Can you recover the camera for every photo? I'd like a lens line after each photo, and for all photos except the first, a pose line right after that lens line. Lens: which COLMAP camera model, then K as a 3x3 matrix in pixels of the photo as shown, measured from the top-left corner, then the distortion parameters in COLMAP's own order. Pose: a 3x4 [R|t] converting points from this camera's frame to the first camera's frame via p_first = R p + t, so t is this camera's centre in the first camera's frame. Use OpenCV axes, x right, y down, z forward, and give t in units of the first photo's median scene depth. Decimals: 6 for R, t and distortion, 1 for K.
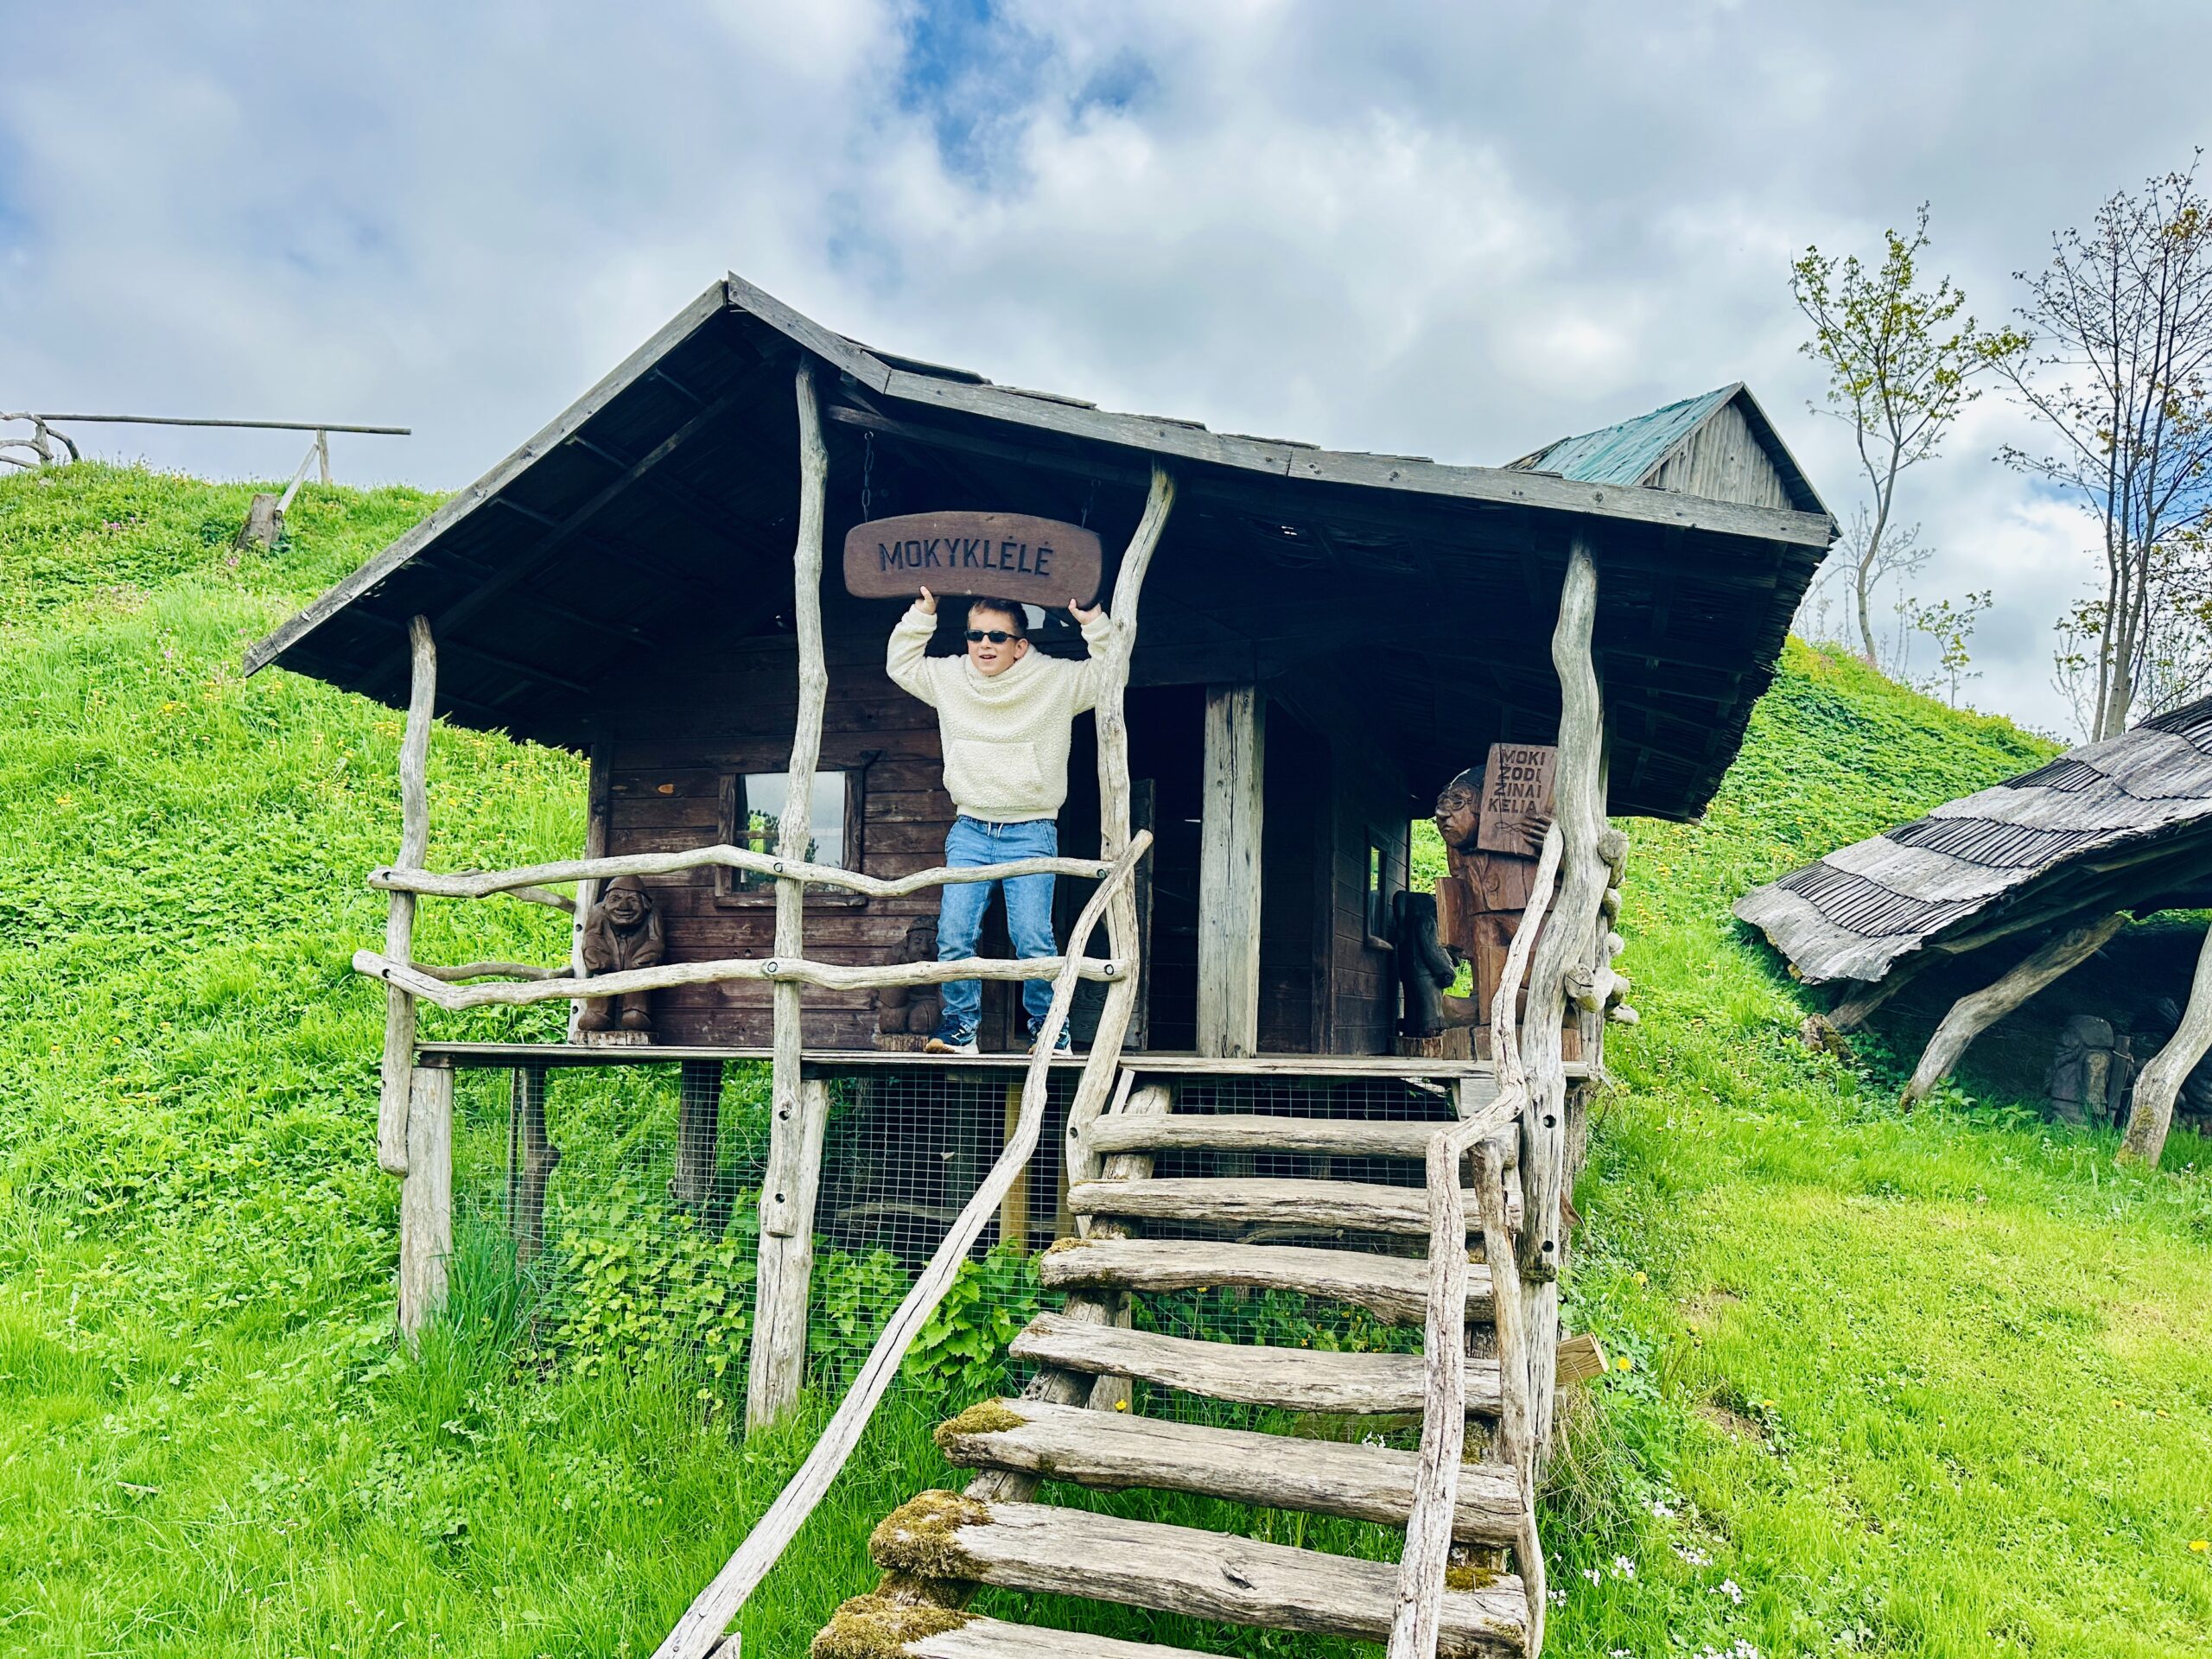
lens RADIAL K [[1551.2, 0, 1106.0], [0, 1551.2, 829.5], [0, 0, 1]] dist [0.093503, -0.086977]
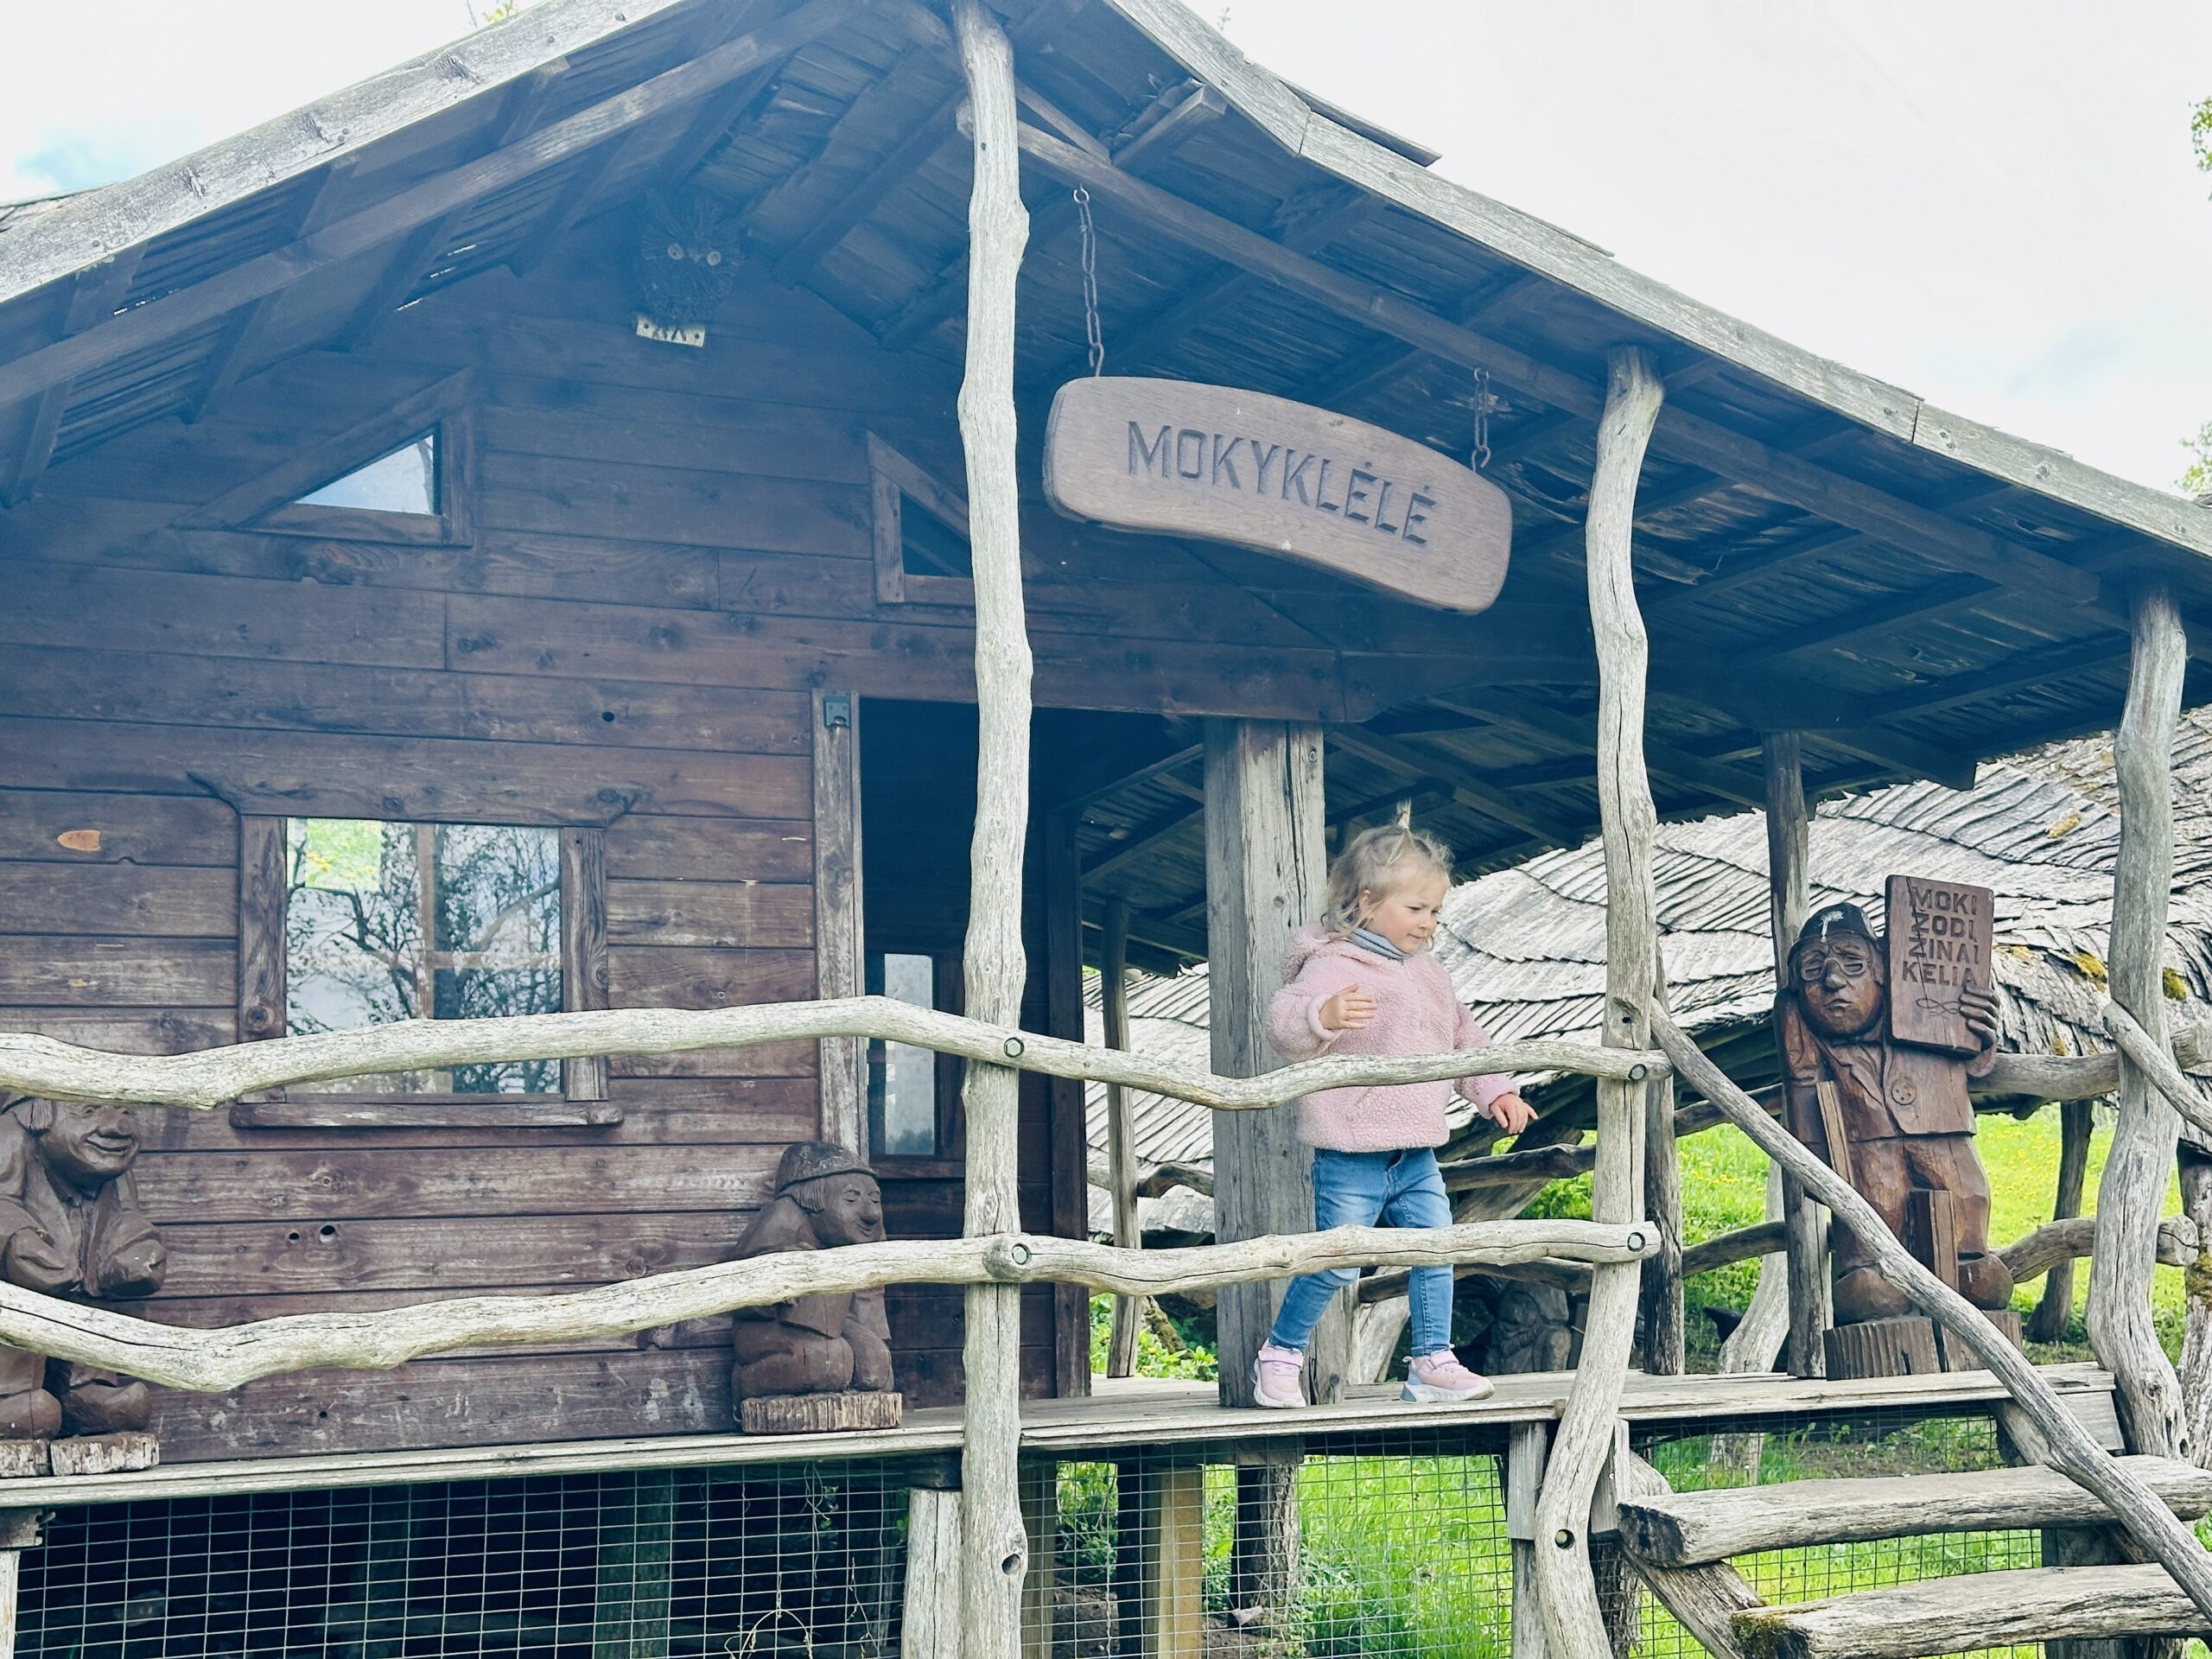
lens RADIAL K [[3094.6, 0, 1105.6], [0, 3094.6, 790.1], [0, 0, 1]] dist [0.084761, -0.074064]
pose [[0.720520, 0.072834, 0.689599, -0.770401], [-0.037155, 0.997095, -0.066490, 0.006649], [-0.692439, 0.022285, 0.721133, 0.255376]]
